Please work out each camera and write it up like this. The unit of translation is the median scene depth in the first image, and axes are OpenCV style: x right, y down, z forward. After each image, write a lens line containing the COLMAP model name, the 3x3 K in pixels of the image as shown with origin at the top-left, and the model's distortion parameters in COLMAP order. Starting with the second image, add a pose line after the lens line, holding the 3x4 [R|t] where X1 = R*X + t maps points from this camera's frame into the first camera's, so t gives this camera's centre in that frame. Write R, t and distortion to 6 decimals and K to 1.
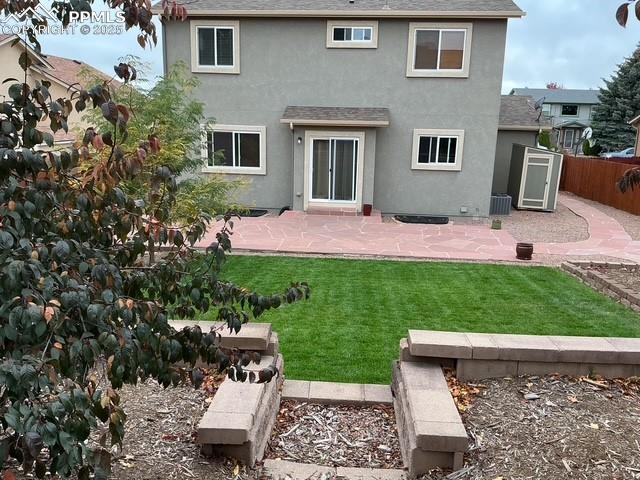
lens RADIAL K [[524.7, 0, 320.0], [0, 524.7, 240.0], [0, 0, 1]] dist [0.070108, -0.011857]
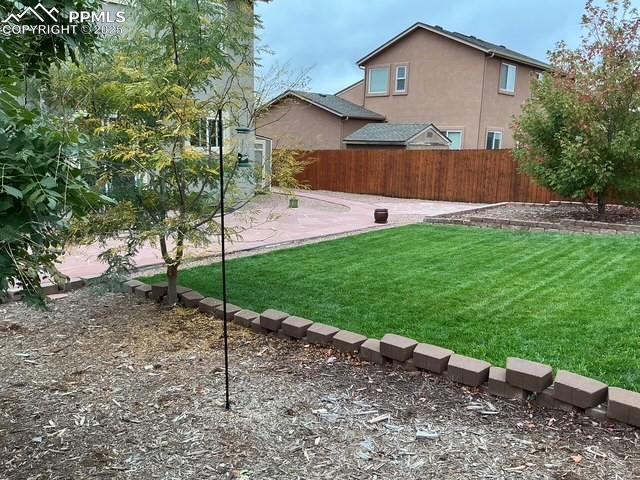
lens RADIAL K [[524.7, 0, 320.0], [0, 524.7, 240.0], [0, 0, 1]] dist [0.070108, -0.011857]
pose [[0.611094, -0.158611, 0.775504, -0.404708], [0.162957, 0.983941, 0.072833, -0.022419], [-0.774603, 0.081866, 0.627127, 0.287999]]
